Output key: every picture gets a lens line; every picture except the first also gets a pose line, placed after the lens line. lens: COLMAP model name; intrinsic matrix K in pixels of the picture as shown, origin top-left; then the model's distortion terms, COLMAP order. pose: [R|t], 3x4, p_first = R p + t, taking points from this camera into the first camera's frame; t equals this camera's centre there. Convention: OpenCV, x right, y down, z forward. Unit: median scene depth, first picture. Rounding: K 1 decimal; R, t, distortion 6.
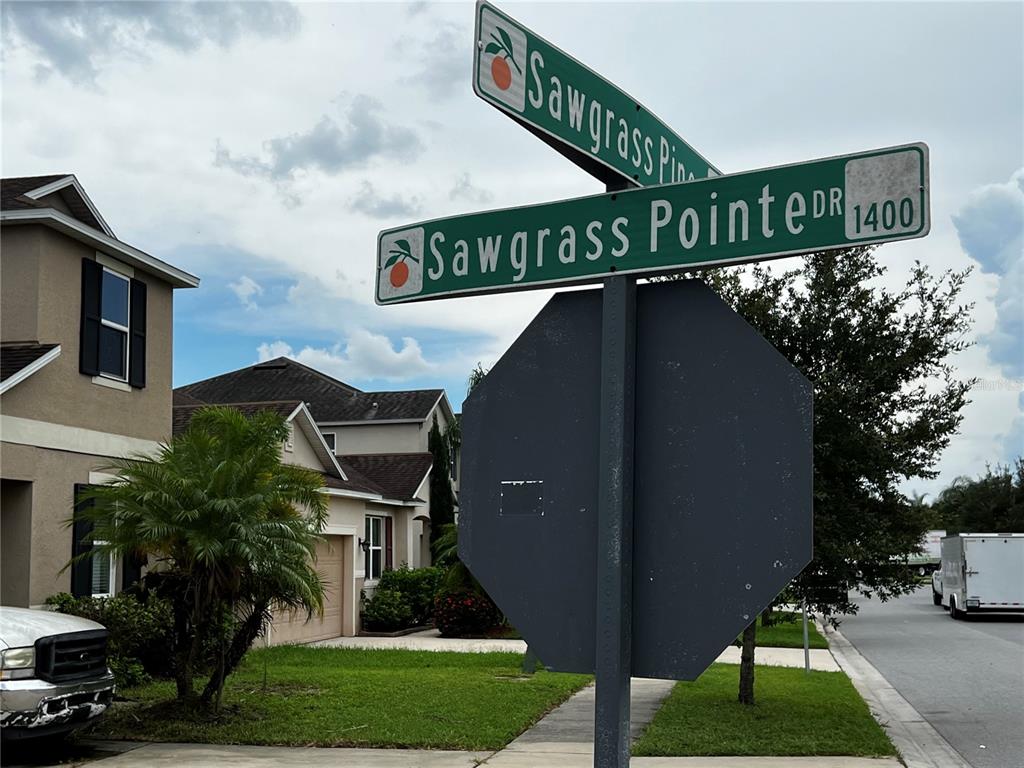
lens RADIAL K [[1350.8, 0, 512.0], [0, 1350.8, 384.0], [0, 0, 1]] dist [0.002588, 0.000107]
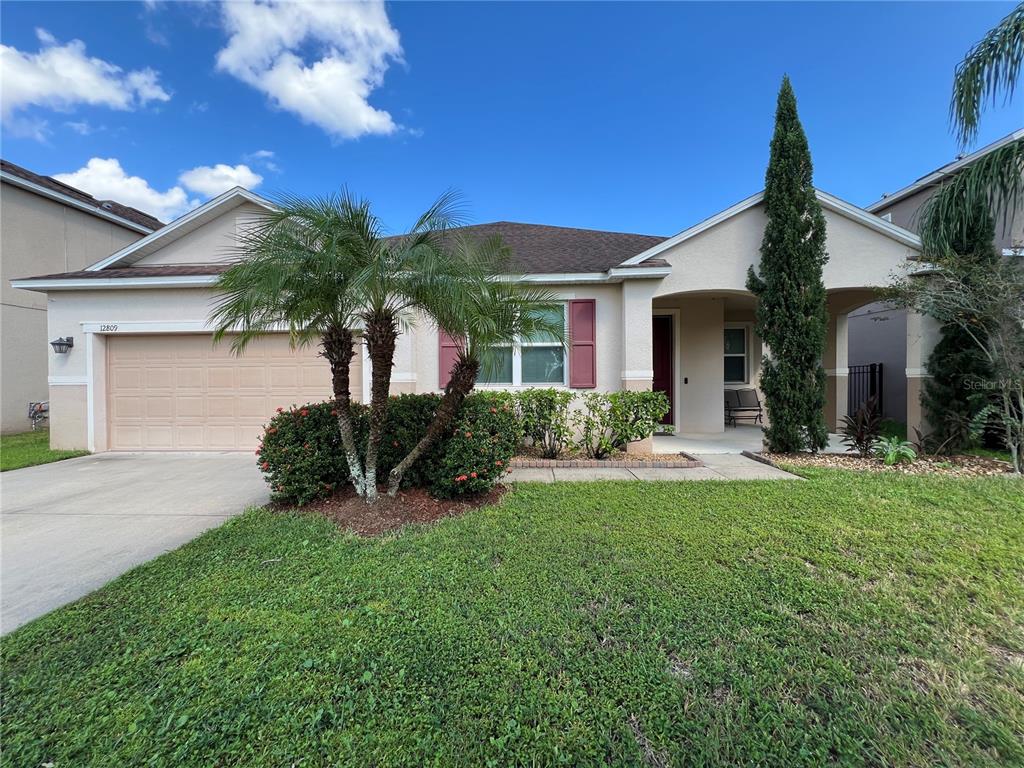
lens RADIAL K [[406.1, 0, 512.0], [0, 406.1, 384.0], [0, 0, 1]] dist [-0.001906, -0.000268]
pose [[0.139081, 0.031185, -0.989790, 0.130001], [0.133244, 0.989826, 0.049909, 0.138914], [0.981276, -0.138825, 0.133511, 1.012706]]
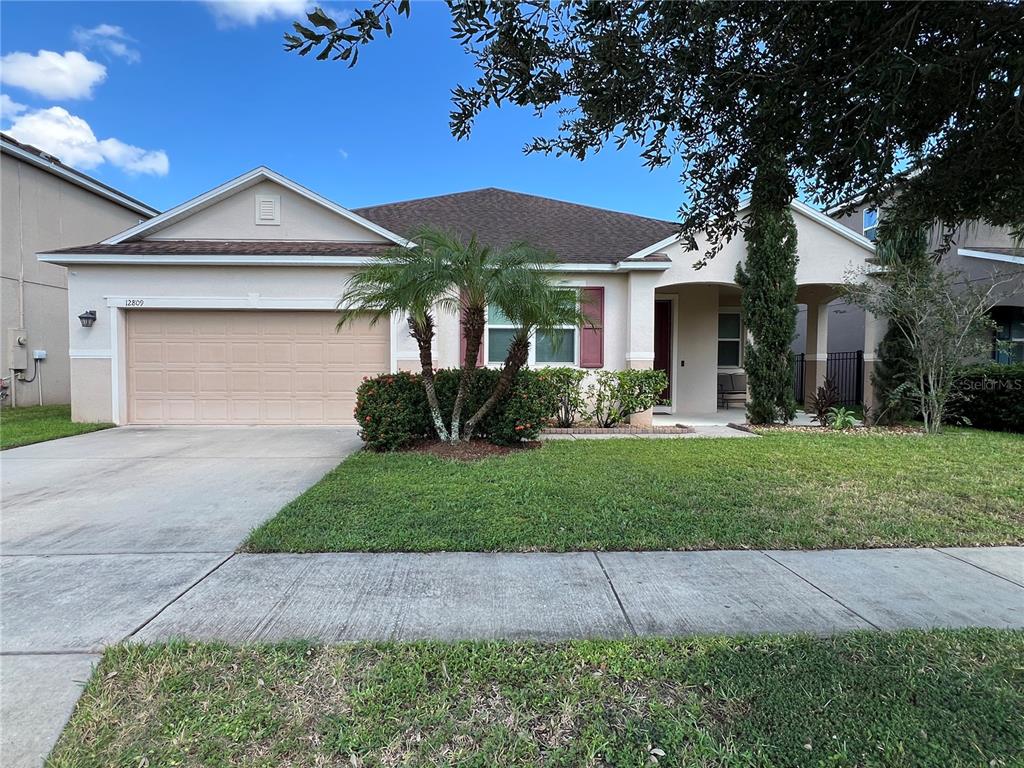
lens RADIAL K [[529.8, 0, 512.0], [0, 529.8, 384.0], [0, 0, 1]] dist [-0.002998, -0.000693]
pose [[0.226894, 0.054934, -0.972369, 0.221576], [0.116798, 0.989667, 0.083165, 0.134795], [0.966891, -0.132441, 0.218133, 0.959340]]
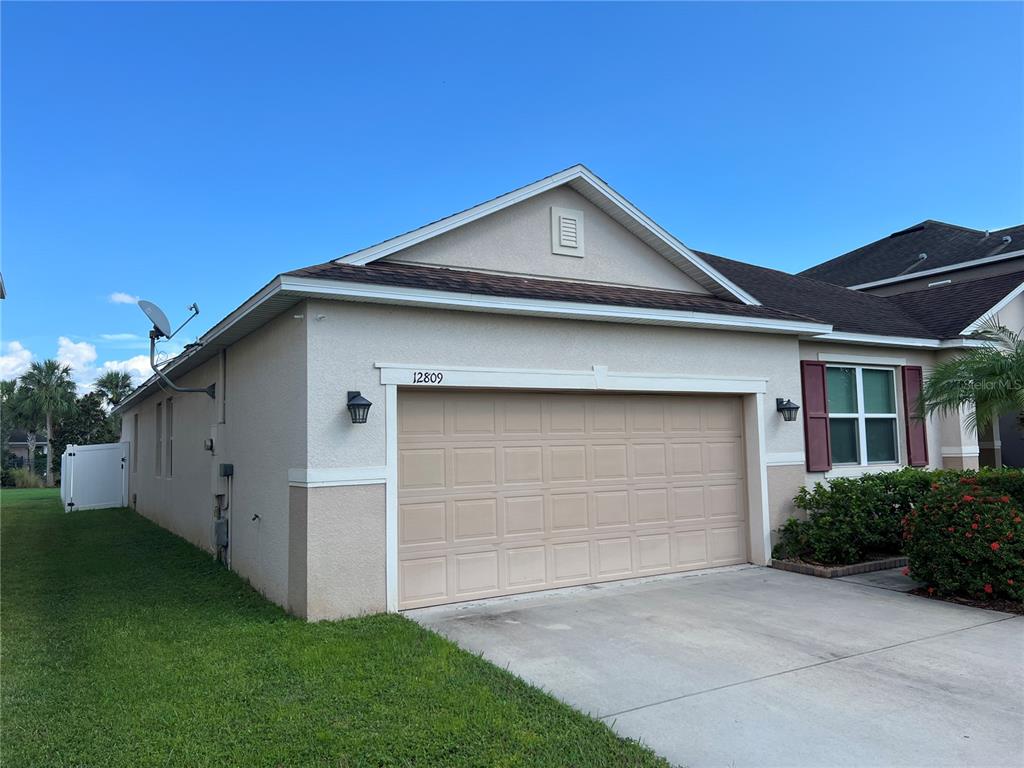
lens RADIAL K [[760.9, 0, 512.0], [0, 760.9, 384.0], [0, 0, 1]] dist [0.122892, -0.172419]
pose [[0.661893, -0.052515, -0.747757, 0.062634], [0.104508, 0.994265, 0.022680, 0.085999], [0.742278, -0.093158, 0.663585, 0.672205]]
